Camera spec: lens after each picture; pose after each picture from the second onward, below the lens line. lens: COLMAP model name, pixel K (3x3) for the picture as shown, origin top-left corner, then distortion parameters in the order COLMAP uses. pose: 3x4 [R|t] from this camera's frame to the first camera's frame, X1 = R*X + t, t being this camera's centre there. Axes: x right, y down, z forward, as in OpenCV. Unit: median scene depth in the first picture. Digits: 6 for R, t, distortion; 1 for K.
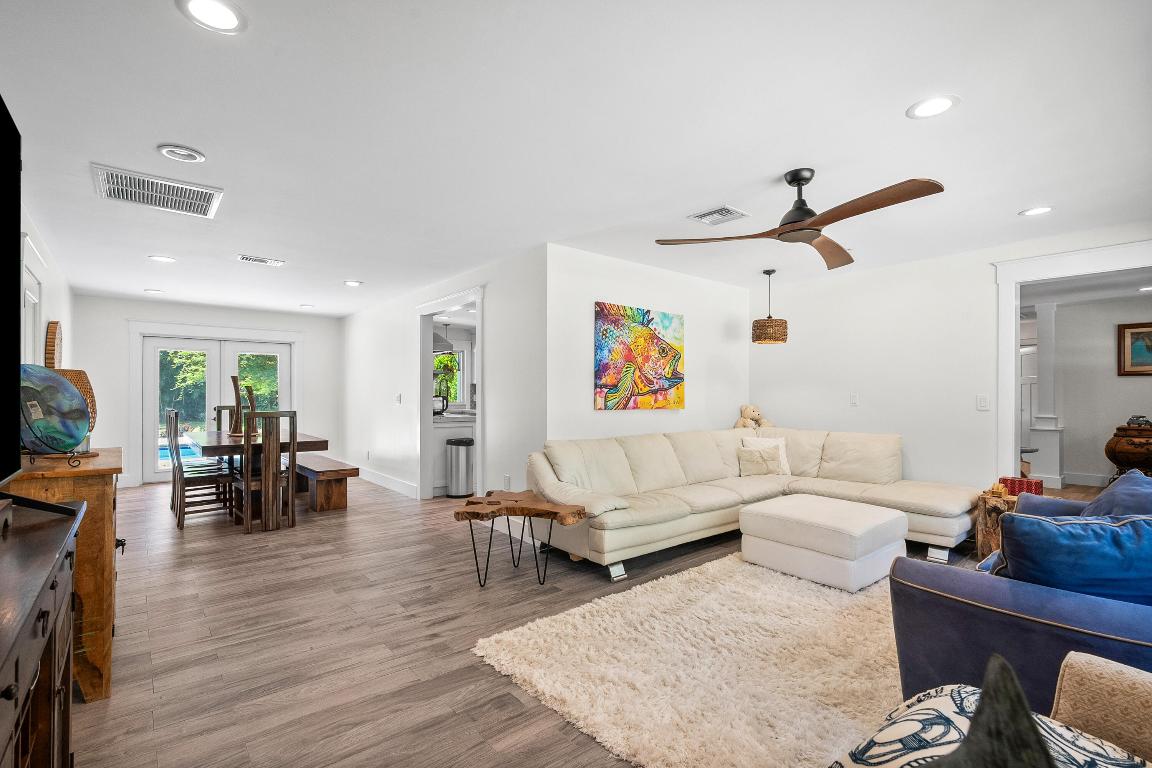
lens RADIAL K [[531.4, 0, 576.0], [0, 531.4, 384.0], [0, 0, 1]] dist [-0.002199, -0.000240]
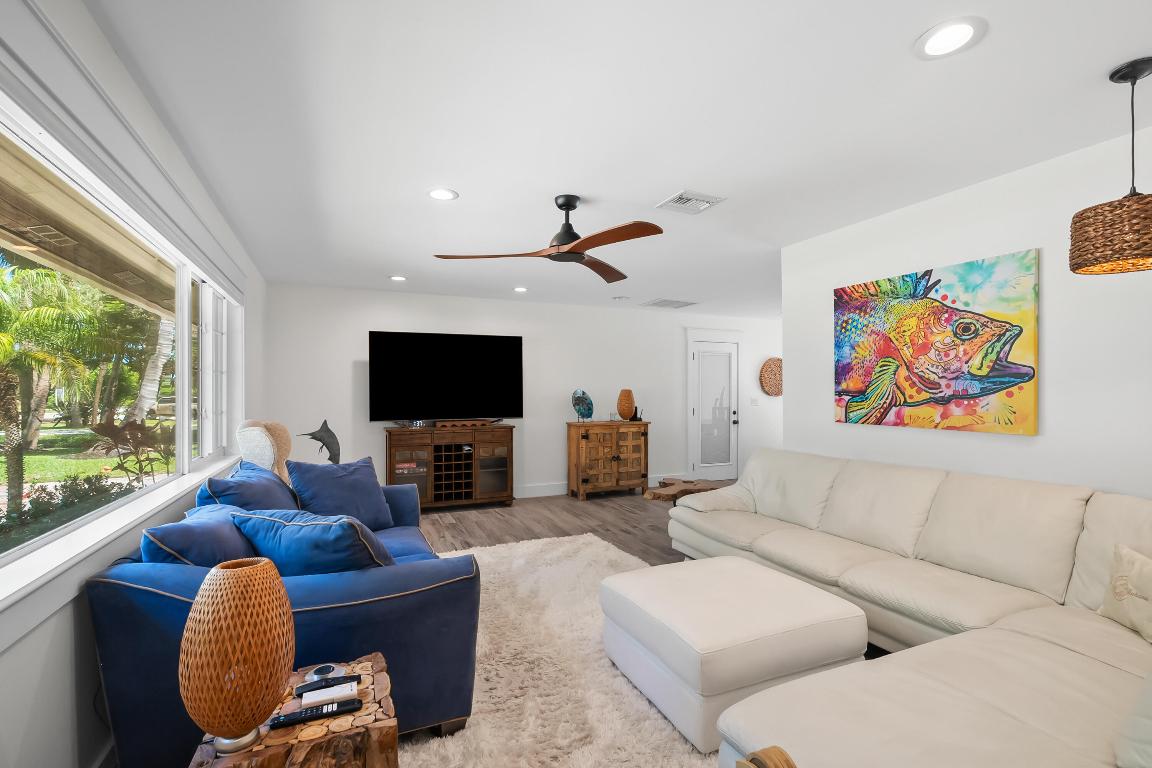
lens RADIAL K [[524.4, 0, 574.1], [0, 524.4, 375.7], [0, 0, 1]] dist [-0.000072, 0.000127]
pose [[-0.274172, -0.039350, -0.960875, 0.844220], [0.011731, 0.998951, -0.044257, 0.007898], [0.961609, -0.023406, -0.273423, 0.764032]]
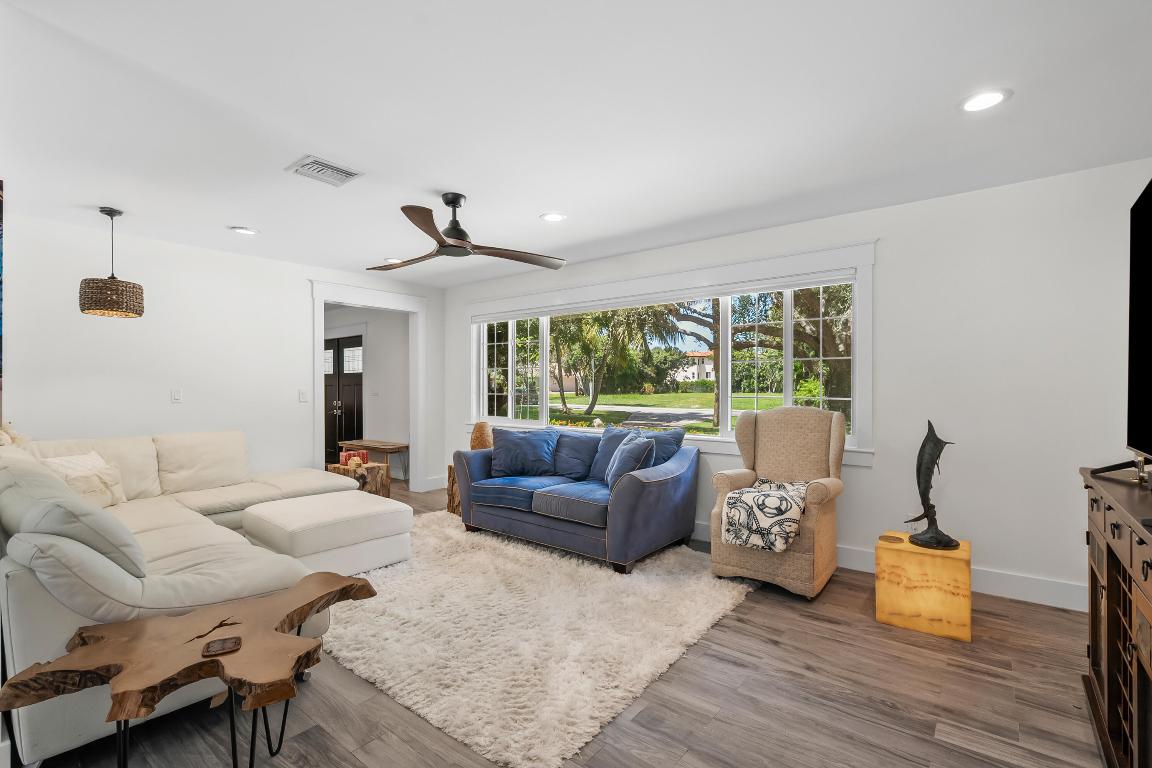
lens RADIAL K [[524.4, 0, 574.1], [0, 524.4, 375.7], [0, 0, 1]] dist [-0.000072, 0.000127]
pose [[-0.196496, 0.020148, 0.980298, -0.438549], [-0.011381, 0.999675, -0.022827, 0.010479], [-0.980439, -0.015642, -0.196203, 0.569552]]
